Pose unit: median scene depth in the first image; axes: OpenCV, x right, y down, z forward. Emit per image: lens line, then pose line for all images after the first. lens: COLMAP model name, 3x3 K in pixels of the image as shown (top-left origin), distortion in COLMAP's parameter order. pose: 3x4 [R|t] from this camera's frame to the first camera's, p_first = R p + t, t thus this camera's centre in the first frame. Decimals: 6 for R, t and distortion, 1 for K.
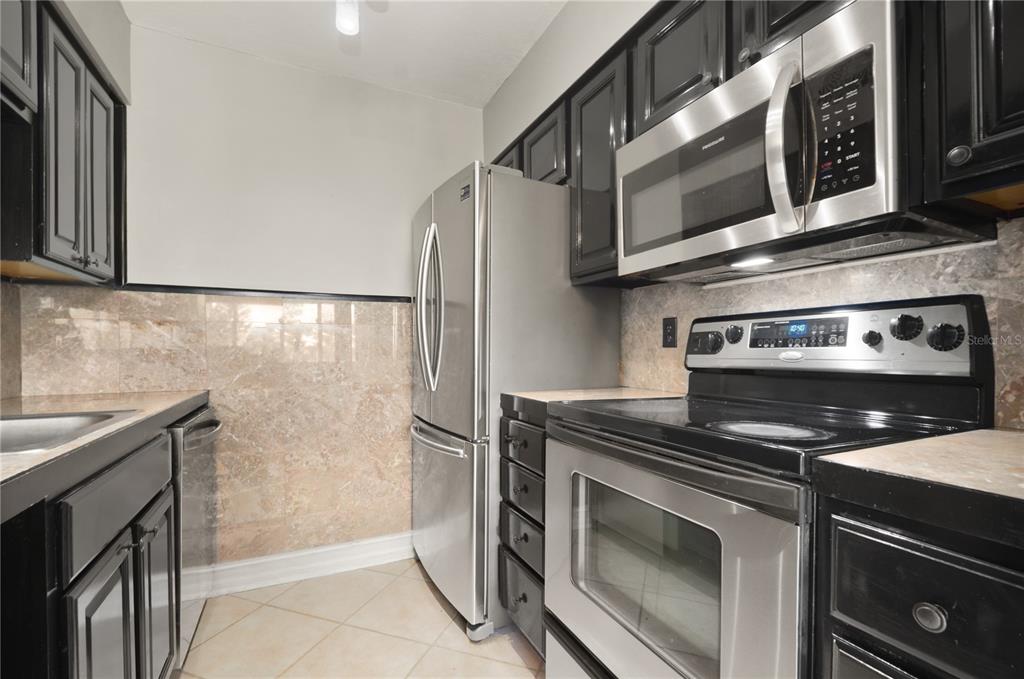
lens RADIAL K [[459.6, 0, 514.0], [0, 459.6, 359.1], [0, 0, 1]] dist [-0.002378, -0.000581]
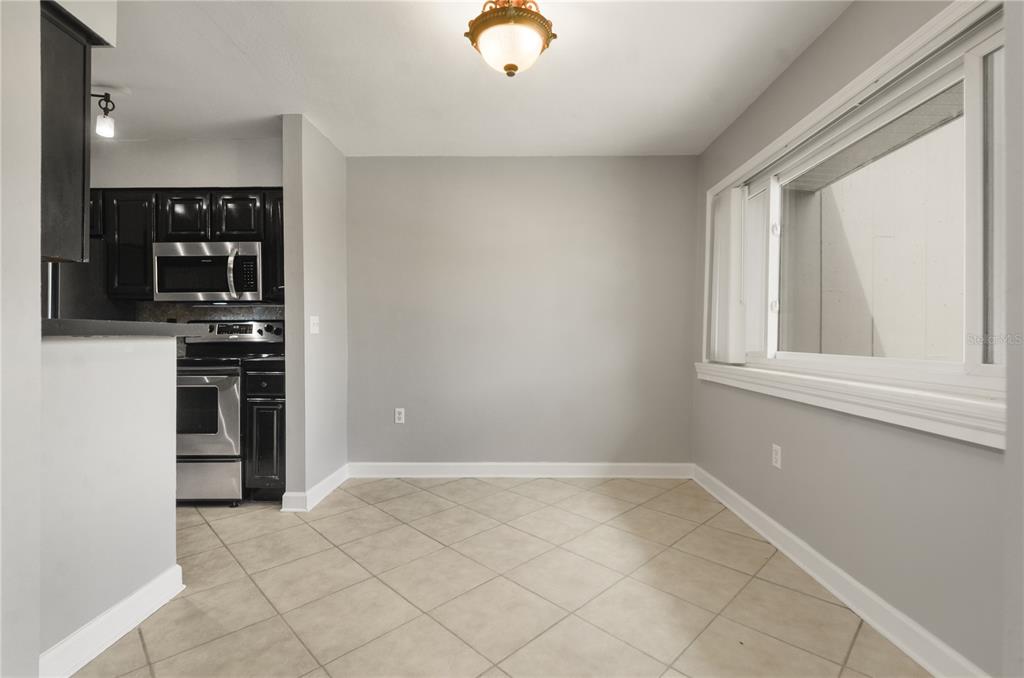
lens RADIAL K [[456.2, 0, 512.0], [0, 456.2, 339.0], [0, 0, 1]] dist [-0.001384, -0.000227]
pose [[0.436451, 0.004832, 0.899715, -0.730192], [0.016518, 0.999774, -0.013382, 0.044475], [-0.899576, 0.020703, 0.436273, -1.095121]]
